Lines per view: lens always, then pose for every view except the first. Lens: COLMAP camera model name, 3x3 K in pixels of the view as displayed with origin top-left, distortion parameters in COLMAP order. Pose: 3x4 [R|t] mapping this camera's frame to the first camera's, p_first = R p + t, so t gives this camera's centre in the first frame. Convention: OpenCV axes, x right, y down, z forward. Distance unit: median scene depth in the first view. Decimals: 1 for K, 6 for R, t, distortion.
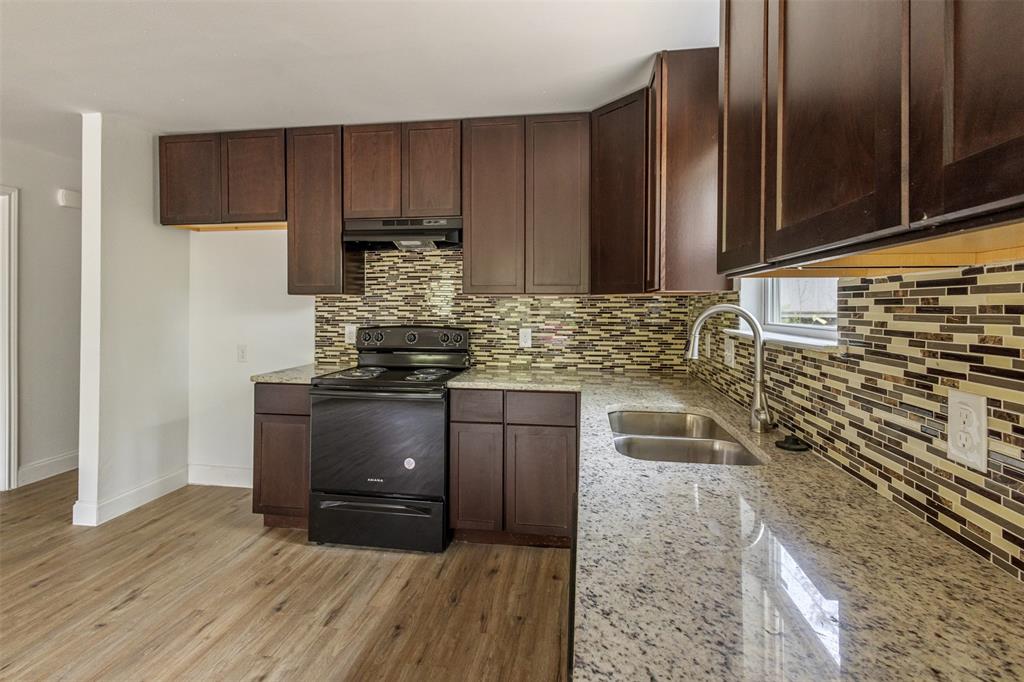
lens RADIAL K [[484.1, 0, 510.2], [0, 484.1, 305.3], [0, 0, 1]] dist [0.009112, -0.002021]
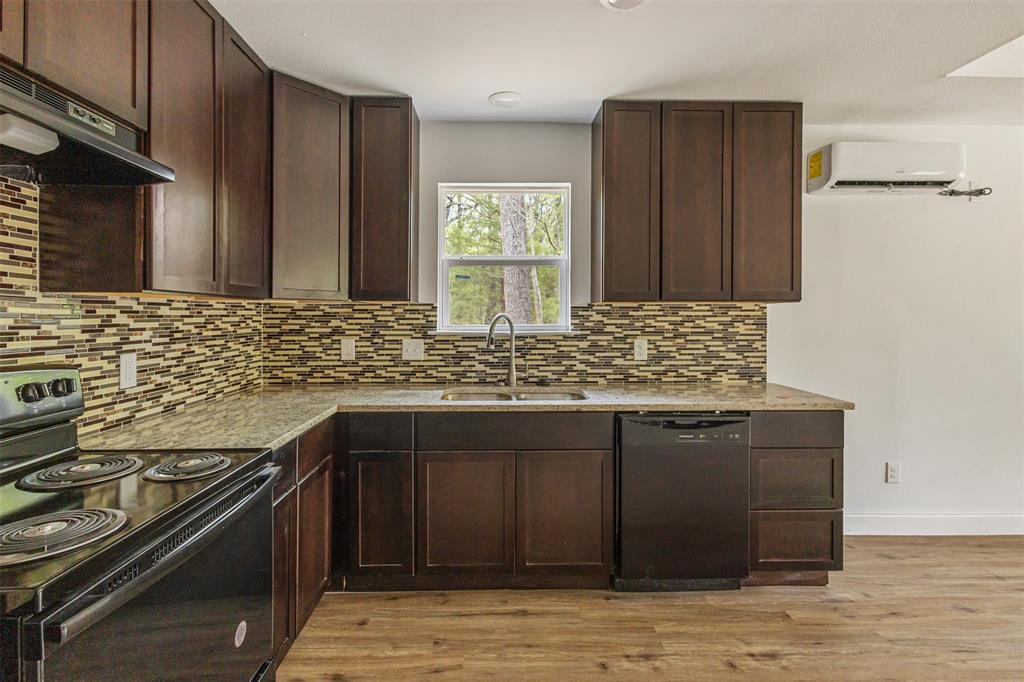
lens RADIAL K [[484.1, 0, 511.6], [0, 484.1, 315.2], [0, 0, 1]] dist [0.009112, -0.002021]
pose [[-0.183722, -0.005850, 0.982961, -0.744569], [-0.004807, 0.999976, 0.005053, -0.002925], [-0.982966, -0.003797, -0.183746, 0.817490]]
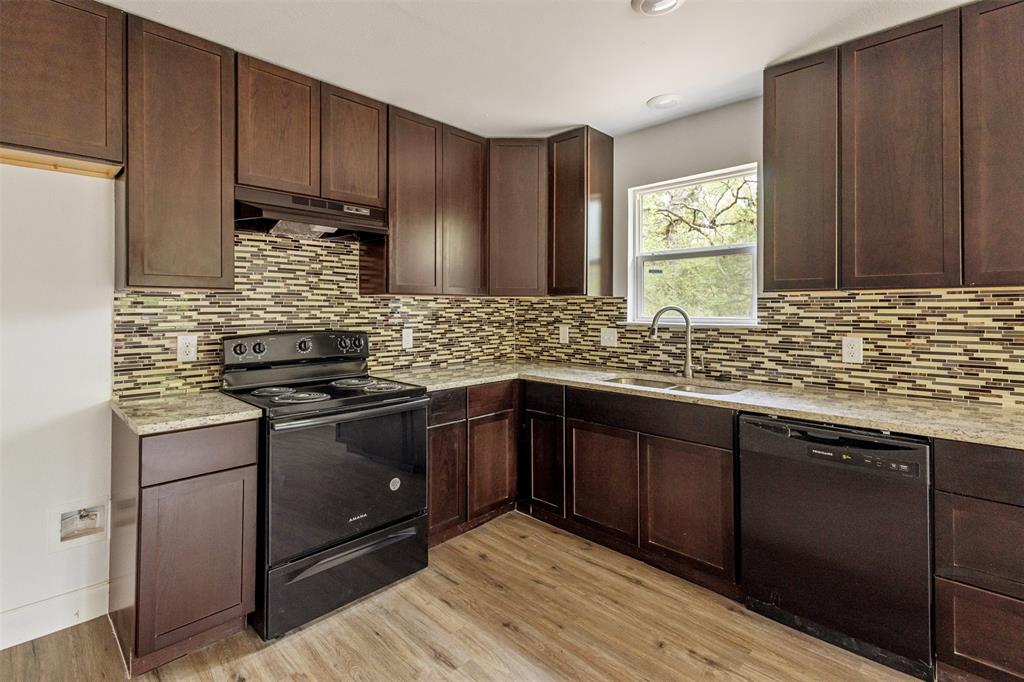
lens RADIAL K [[484.1, 0, 504.9], [0, 484.1, 304.2], [0, 0, 1]] dist [0.009112, -0.002021]
pose [[0.582277, 0.003611, 0.812983, -0.810760], [-0.001158, 0.999993, -0.003612, 0.000308], [-0.812990, 0.001162, 0.582277, 0.318083]]
